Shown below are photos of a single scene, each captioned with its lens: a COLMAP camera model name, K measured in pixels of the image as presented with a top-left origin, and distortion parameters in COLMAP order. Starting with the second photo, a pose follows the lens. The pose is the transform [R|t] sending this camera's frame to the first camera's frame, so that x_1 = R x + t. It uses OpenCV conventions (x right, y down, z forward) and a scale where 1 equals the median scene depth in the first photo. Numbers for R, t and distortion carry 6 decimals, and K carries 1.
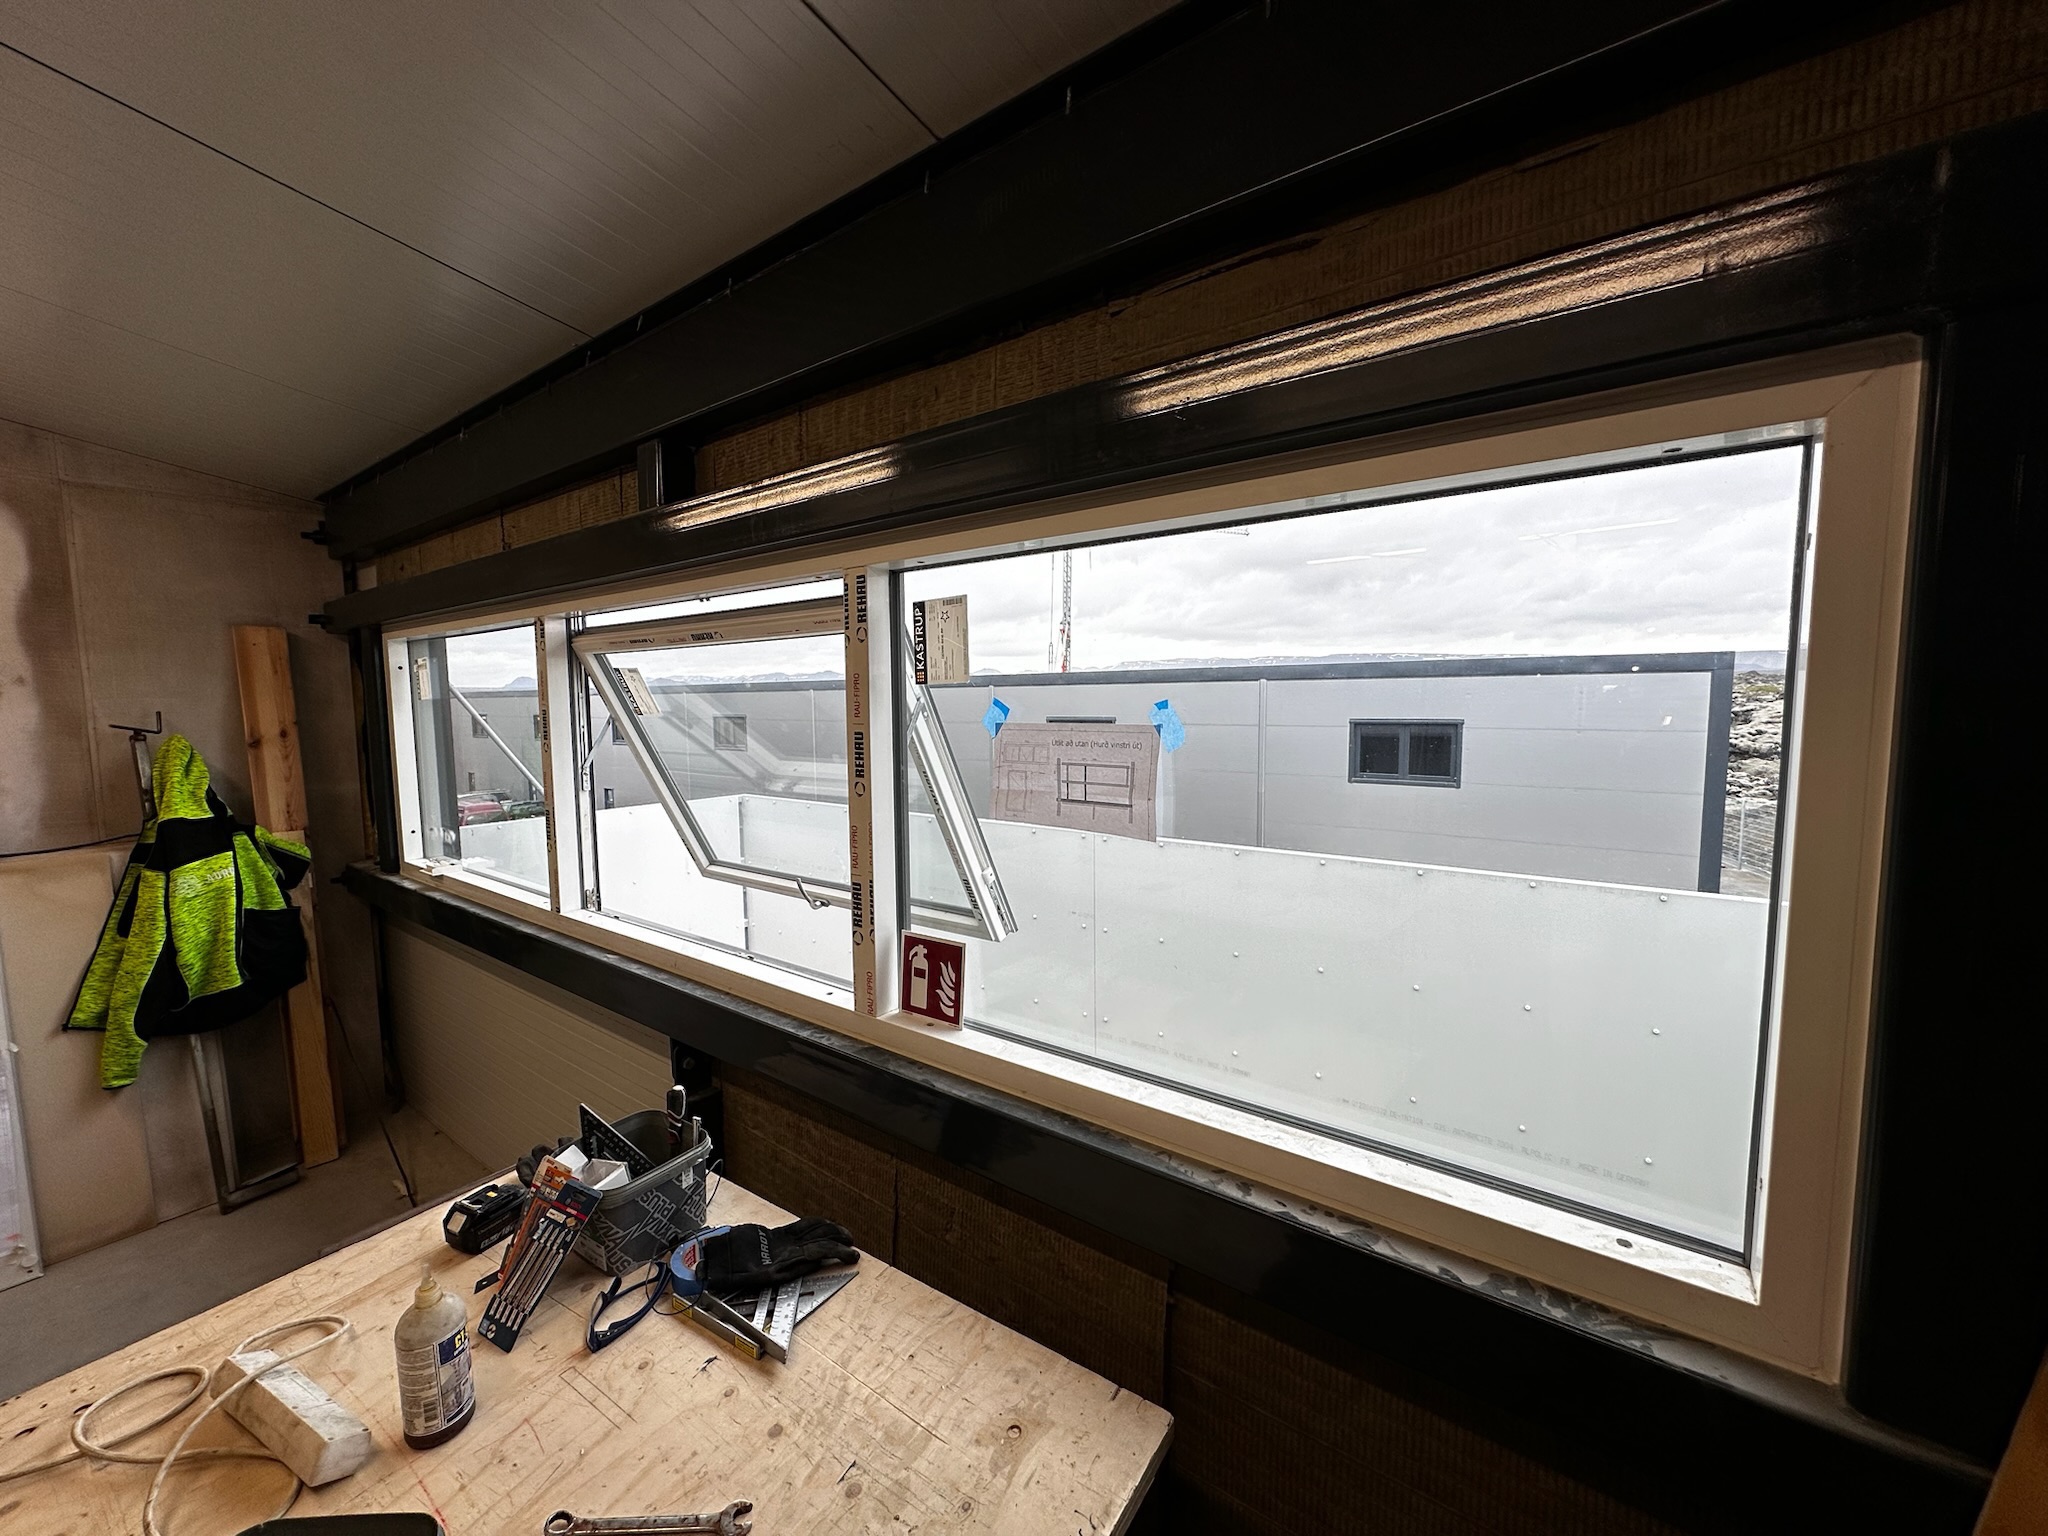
lens RADIAL K [[816.2, 0, 1033.6], [0, 816.2, 783.8], [0, 0, 1]] dist [-0.004240, 0.000995]
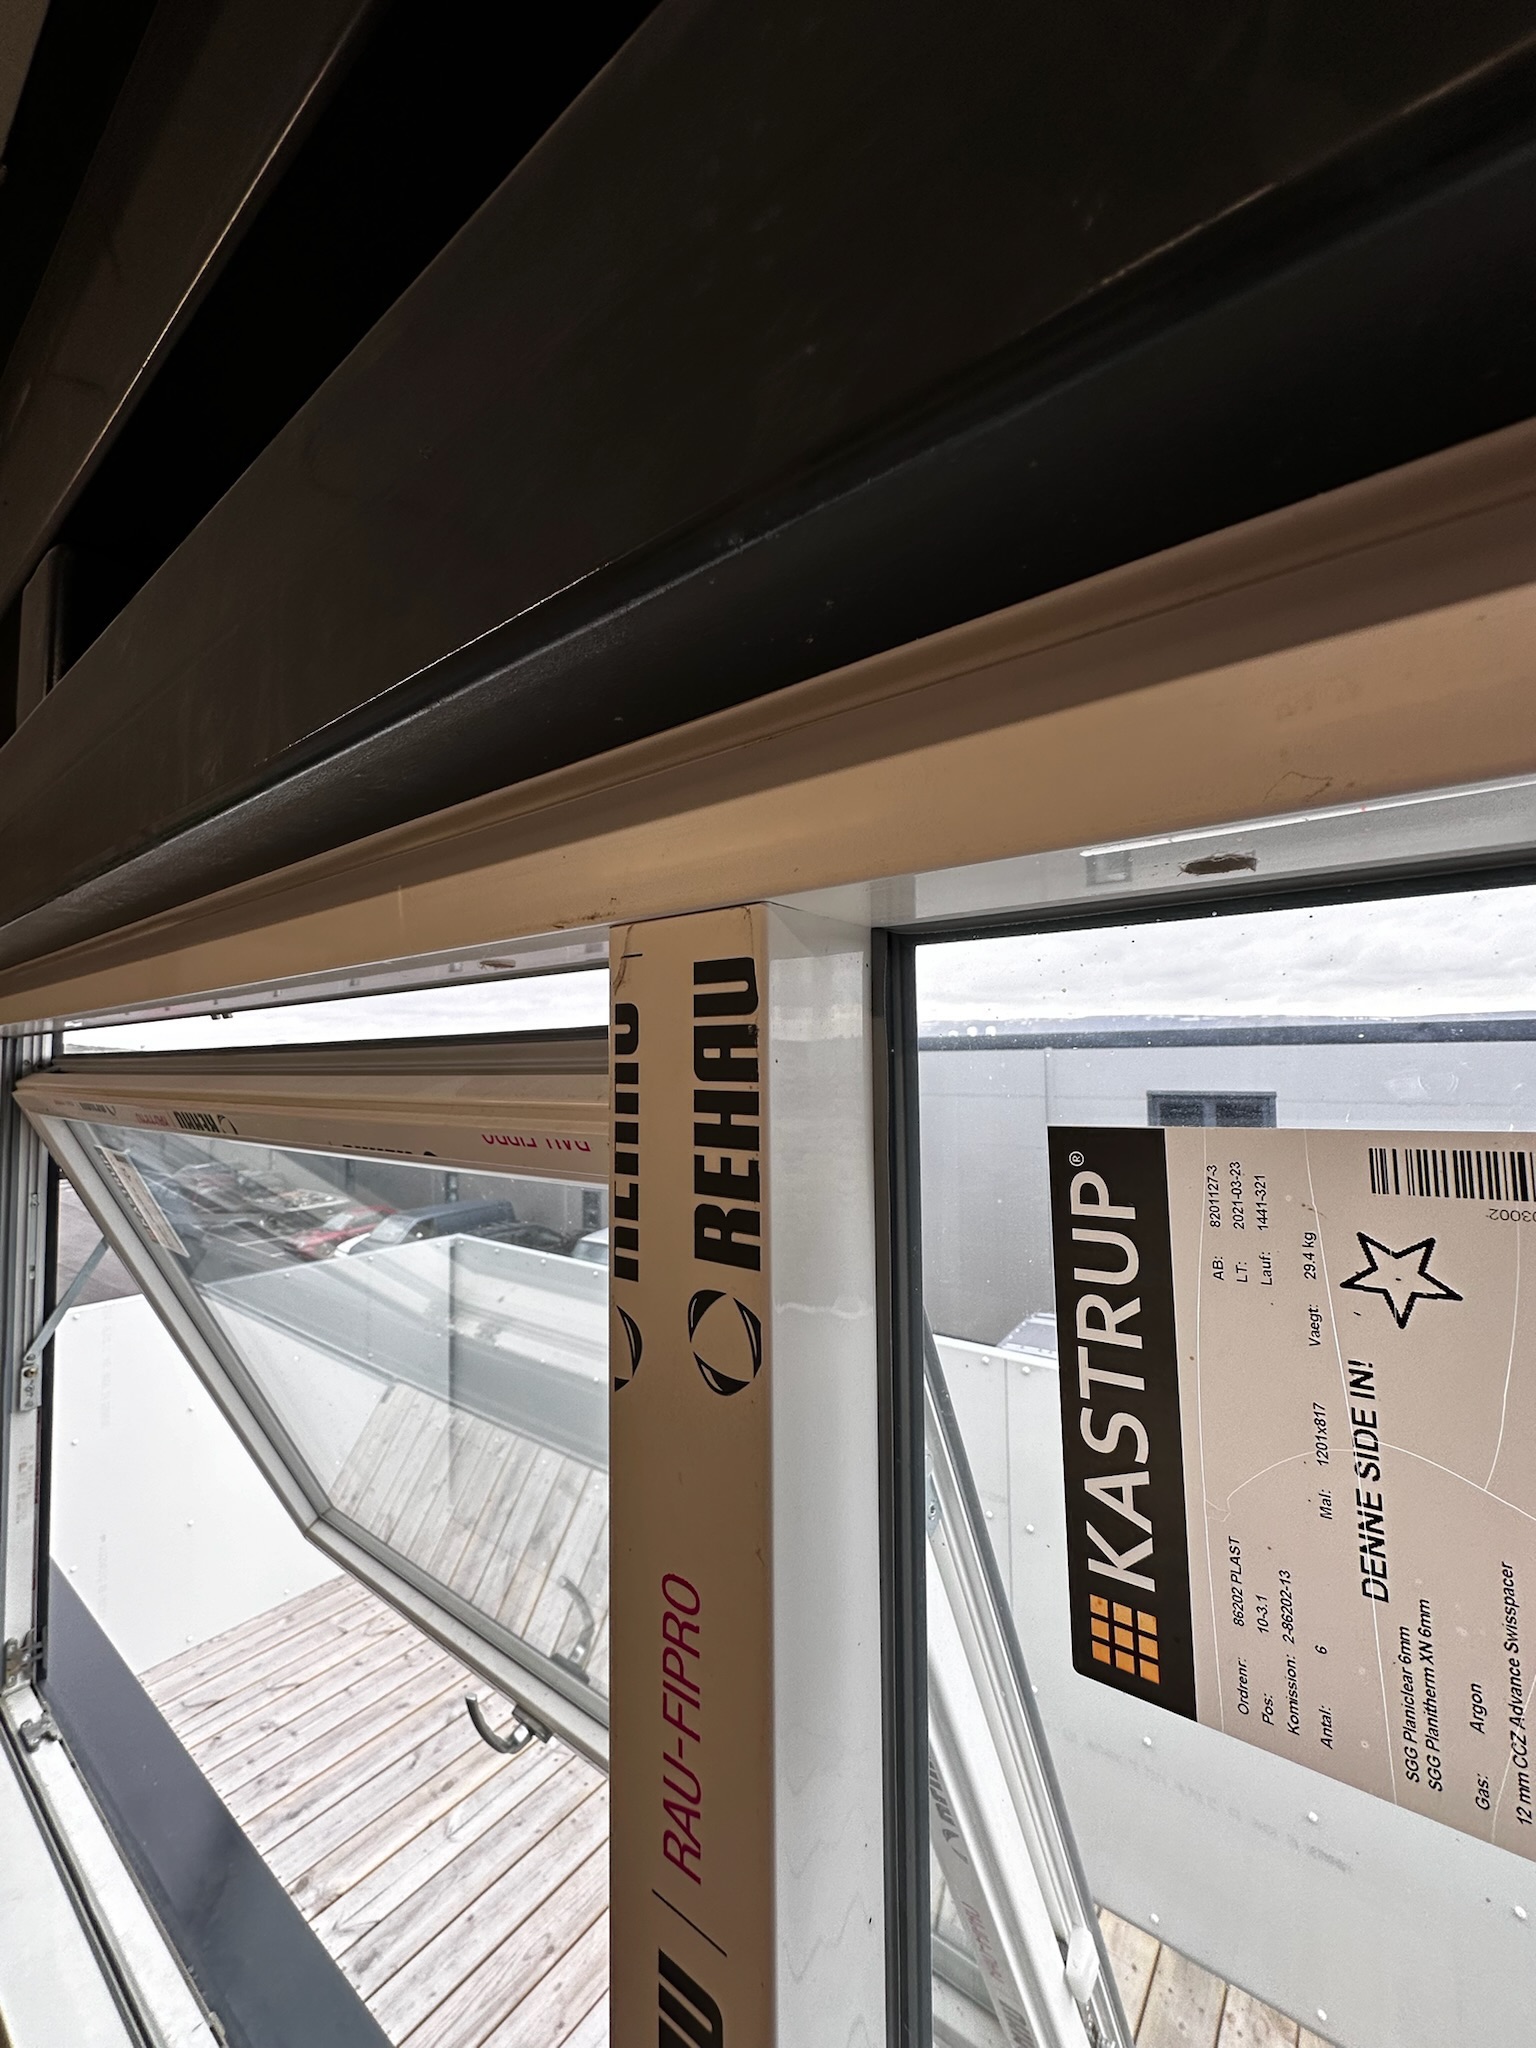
lens RADIAL K [[816.2, 0, 772.0], [0, 816.2, 1029.8], [0, 0, 1]] dist [-0.004240, 0.000995]
pose [[0.999729, -0.000215, -0.023266, -0.106706], [-0.003056, 0.990084, -0.140441, -0.117661], [0.023065, 0.140474, 0.989816, 0.452569]]
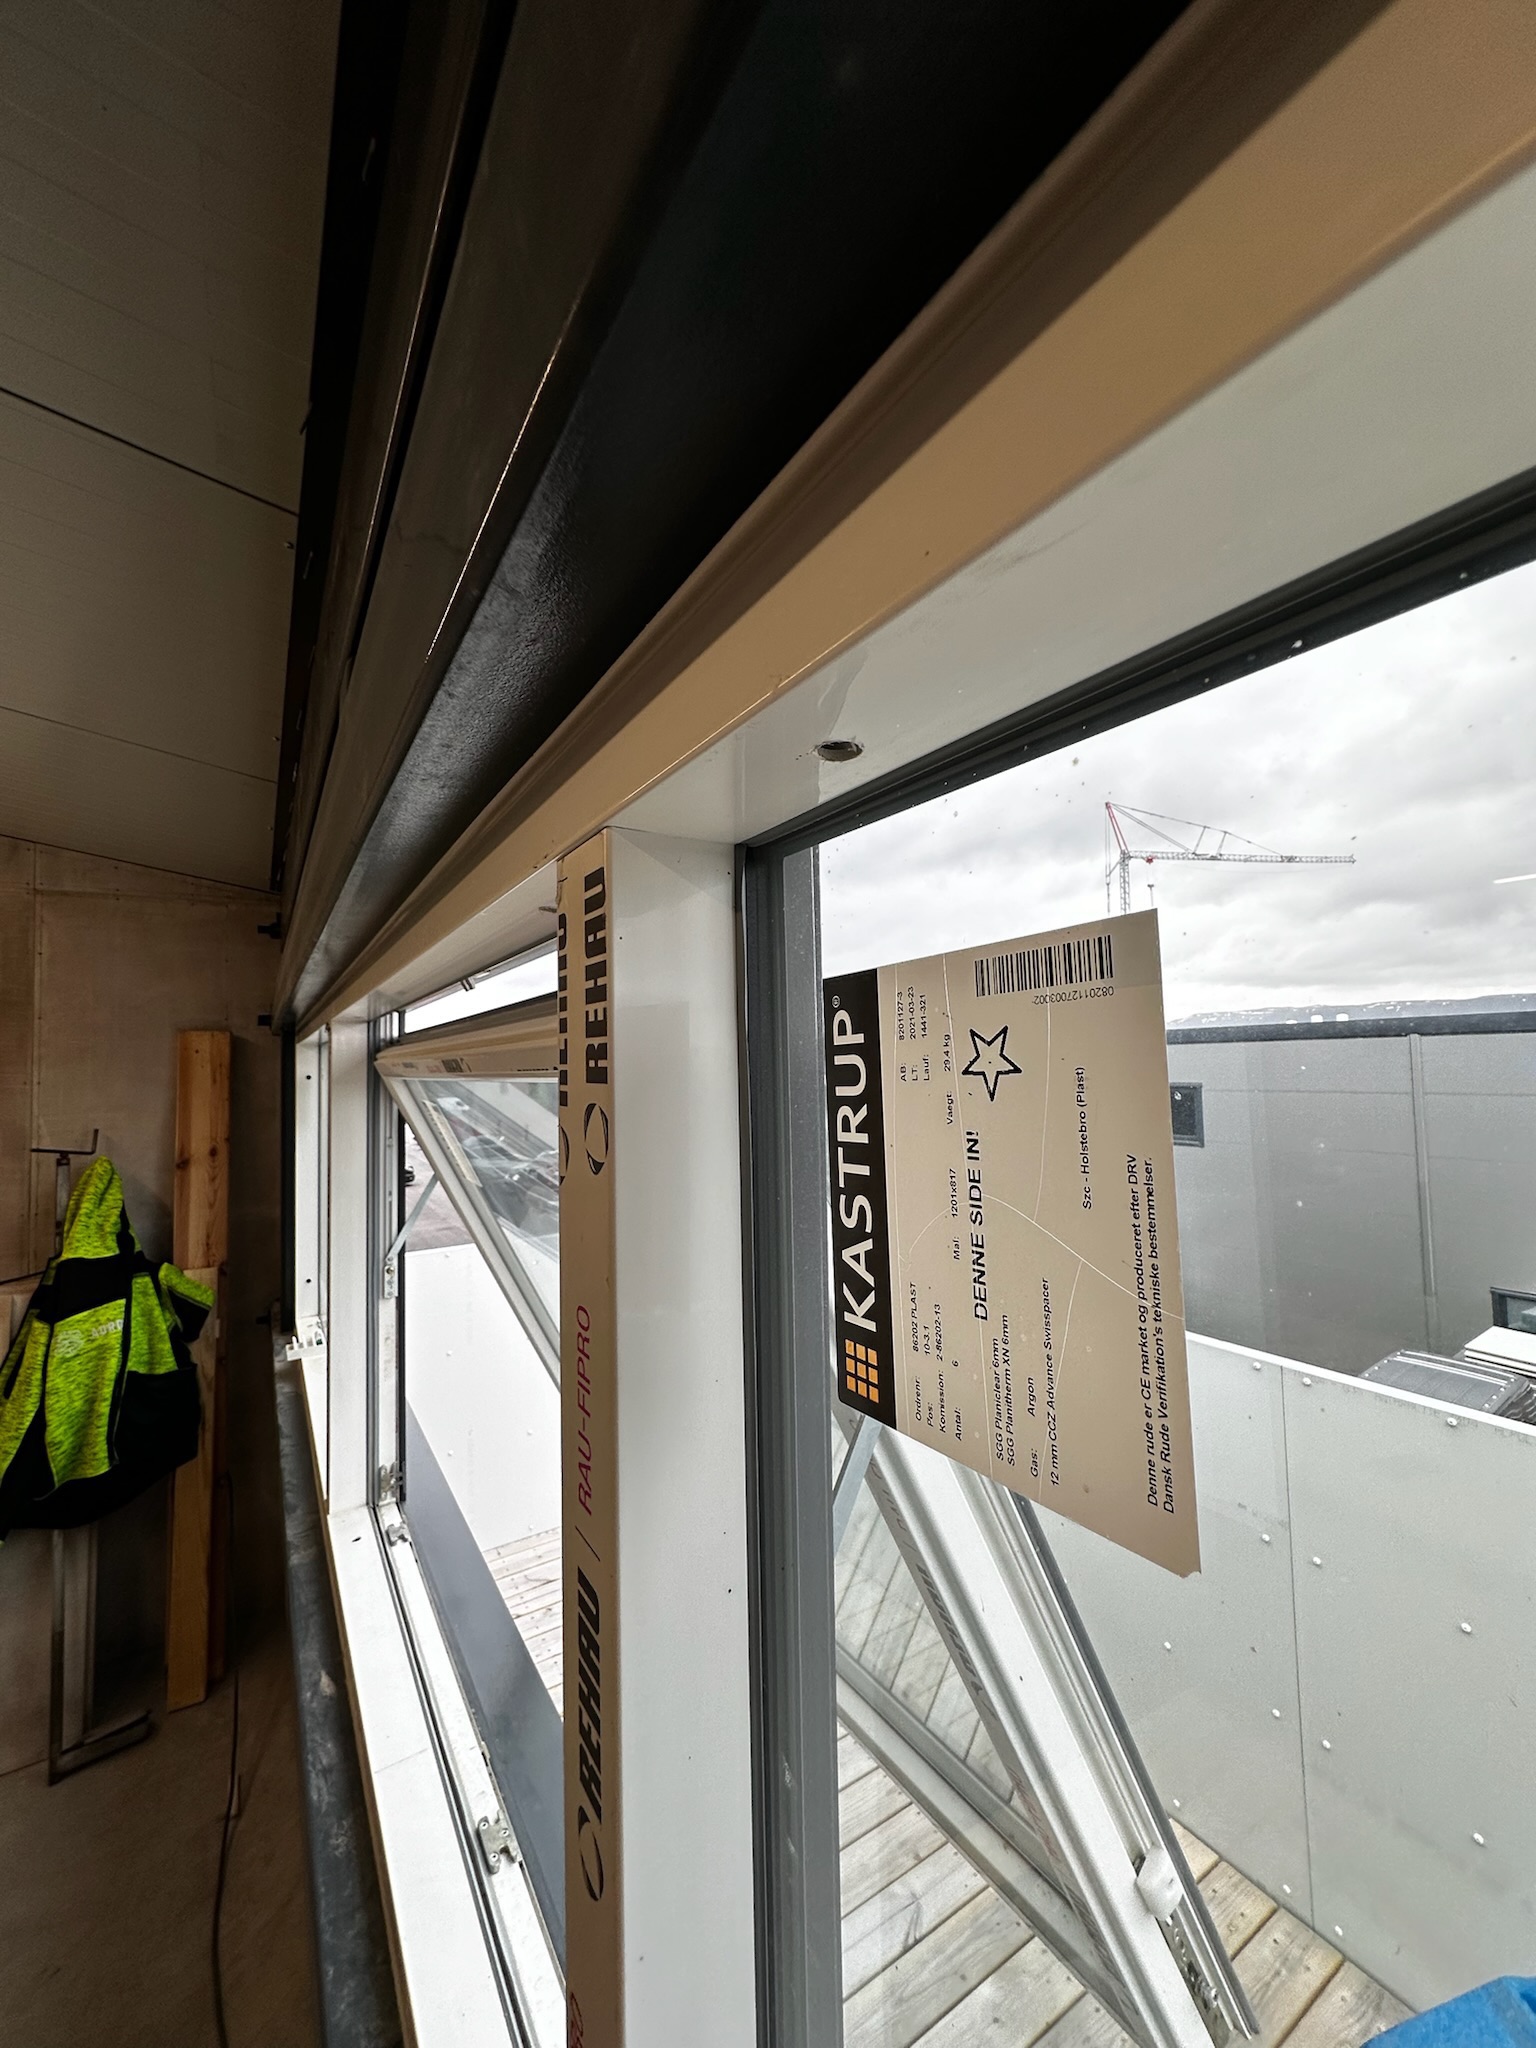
lens RADIAL K [[816.2, 0, 774.0], [0, 816.2, 1027.8], [0, 0, 1]] dist [-0.004240, 0.000995]
pose [[0.931577, -0.027171, -0.362528, -0.047020], [-0.023977, 0.990440, -0.135845, -0.098522], [0.362753, 0.135242, 0.922019, 0.437253]]
